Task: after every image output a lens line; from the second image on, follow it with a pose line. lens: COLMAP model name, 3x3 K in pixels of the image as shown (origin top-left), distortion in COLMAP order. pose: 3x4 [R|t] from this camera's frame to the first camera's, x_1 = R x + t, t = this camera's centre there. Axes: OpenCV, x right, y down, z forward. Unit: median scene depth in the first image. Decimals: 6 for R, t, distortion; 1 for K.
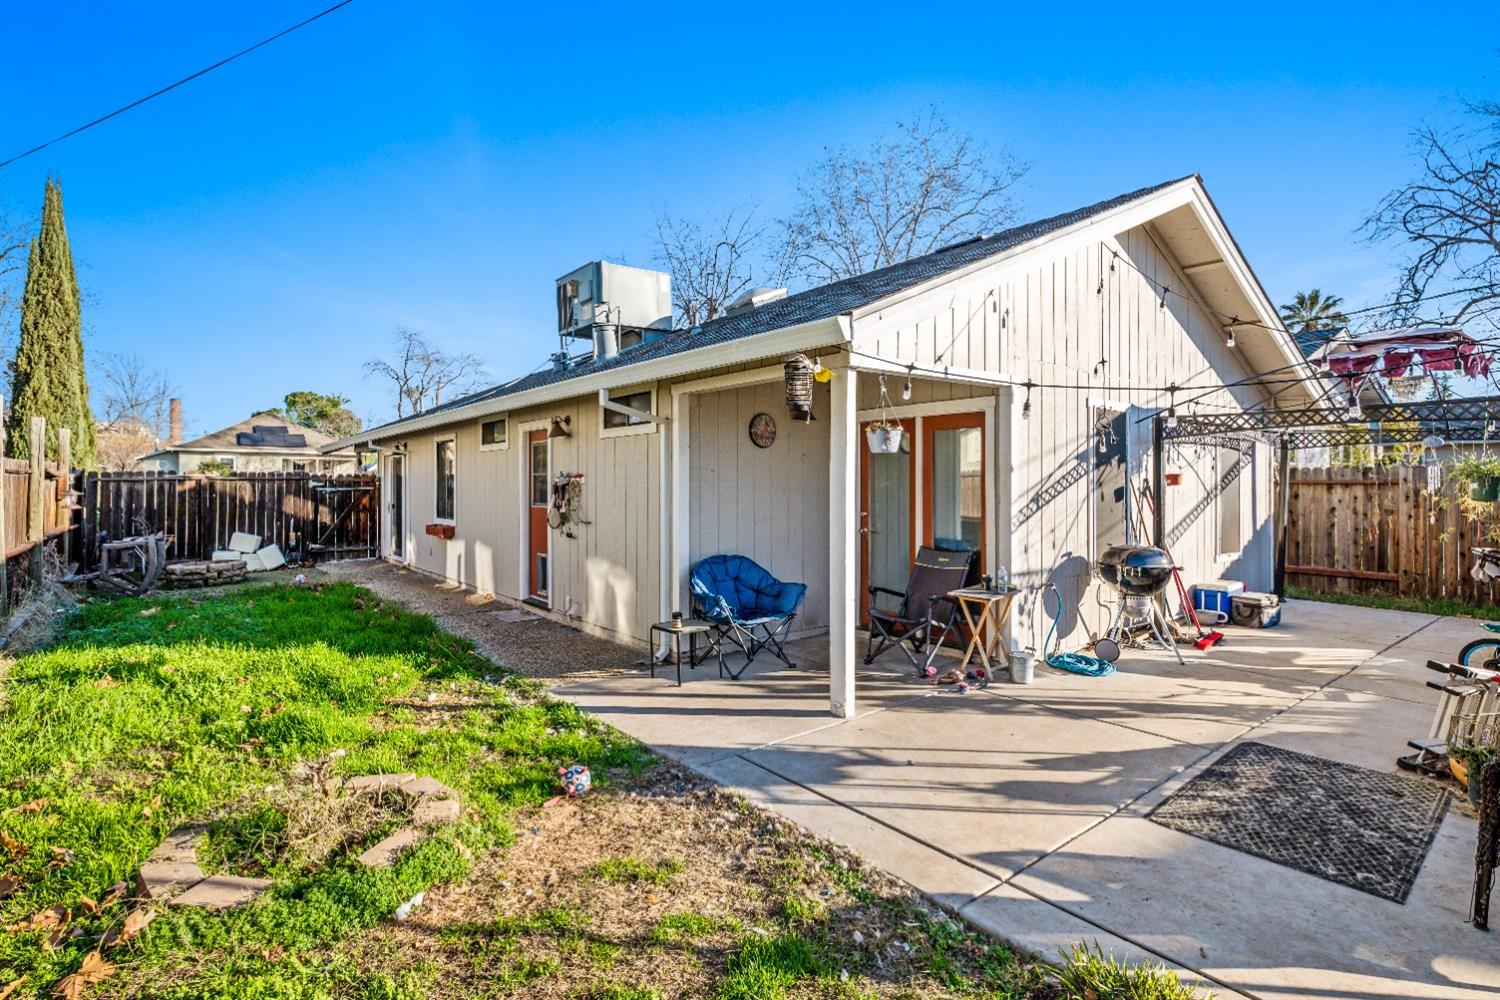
lens RADIAL K [[732.0, 0, 753.2], [0, 732.0, 485.2], [0, 0, 1]] dist [-0.001352, 0.000196]
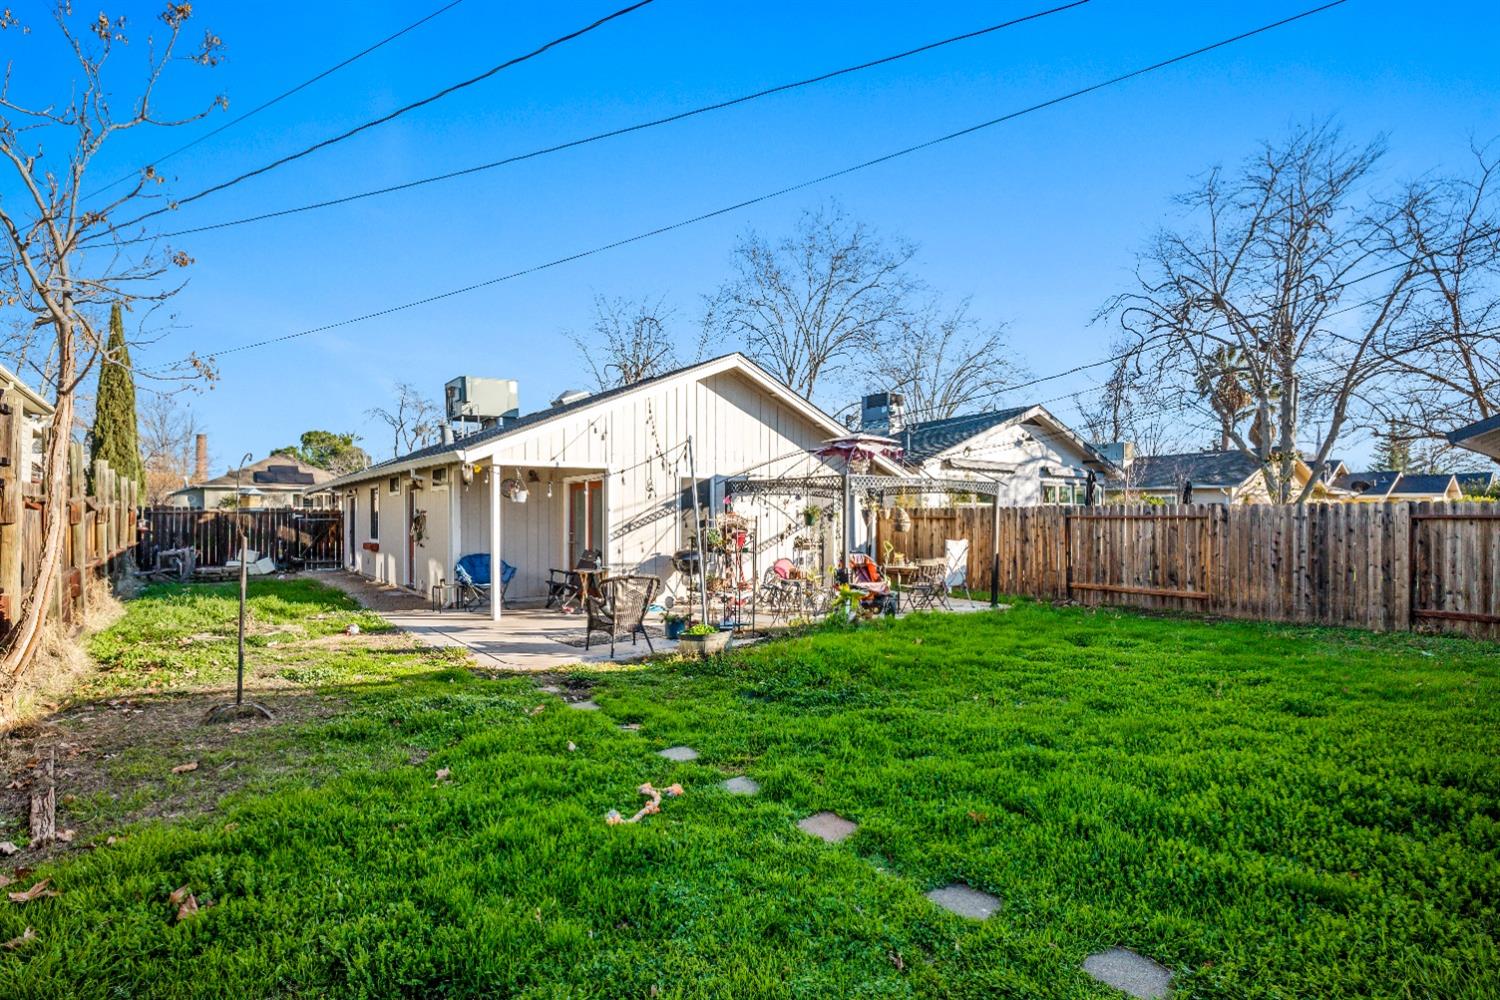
lens RADIAL K [[729.7, 0, 749.8], [0, 729.7, 526.6], [0, 0, 1]] dist [-0.000253, 0.000046]
pose [[0.999704, 0.004941, -0.023802, 0.391174], [-0.004730, 0.999949, 0.008904, 0.002021], [0.023845, -0.008789, 0.999677, -0.496385]]
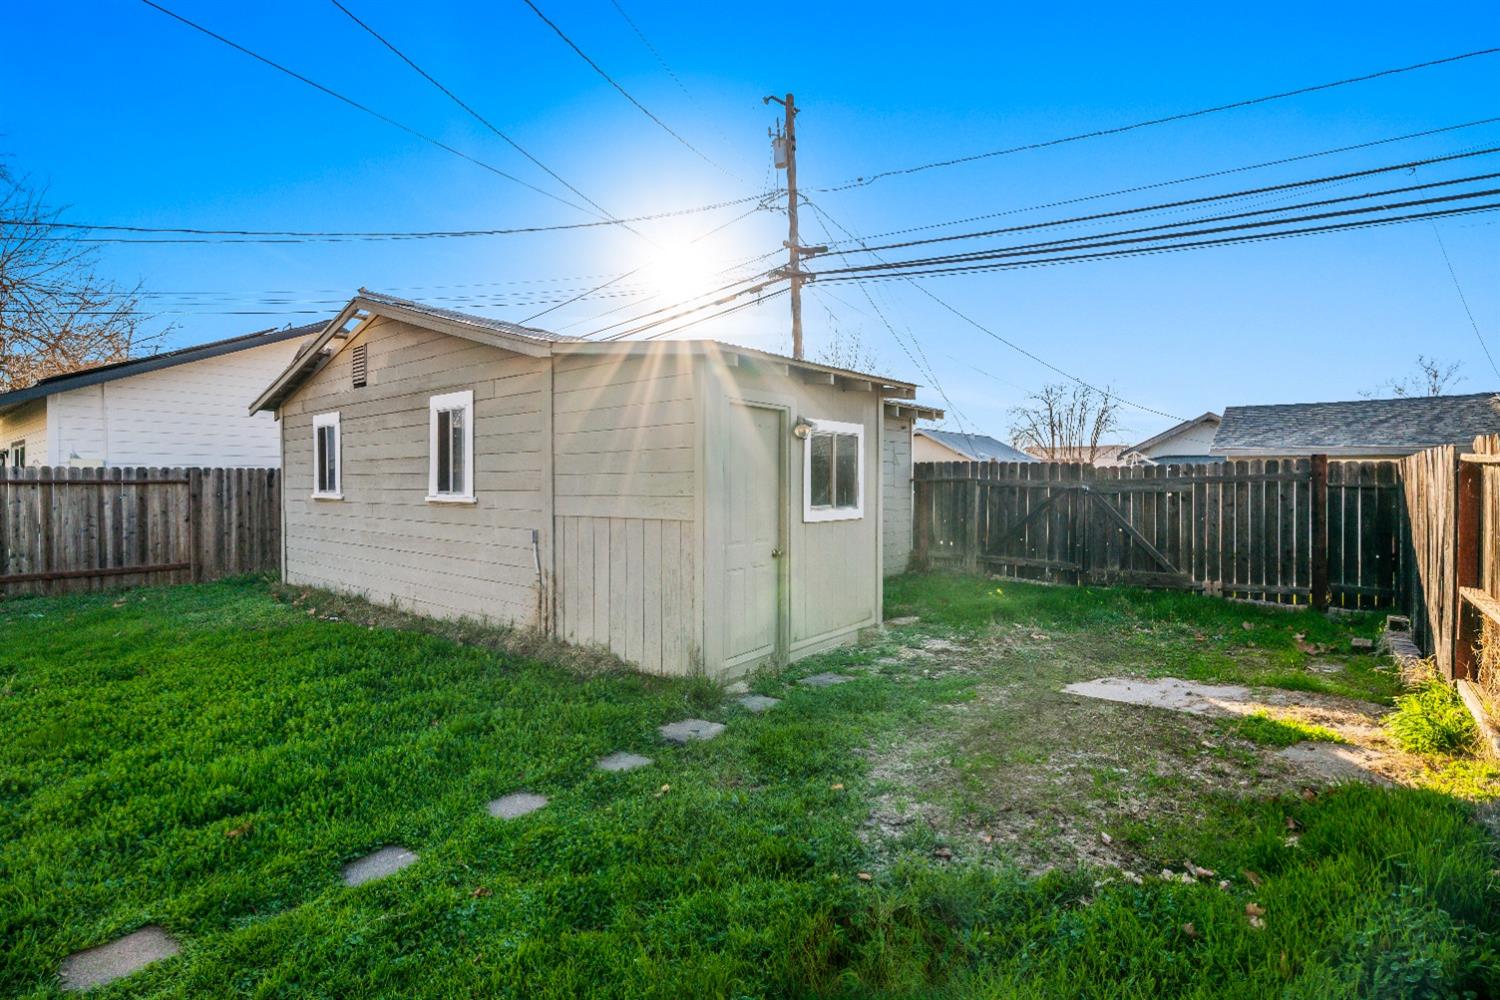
lens RADIAL K [[713.5, 0, 751.2], [0, 713.5, 489.3], [0, 0, 1]] dist [-0.002755, -0.000209]
pose [[-0.193066, -0.008222, 0.981151, 0.205962], [0.003370, 0.999953, 0.009042, -0.000880], [-0.981180, 0.005053, -0.193029, -0.338829]]
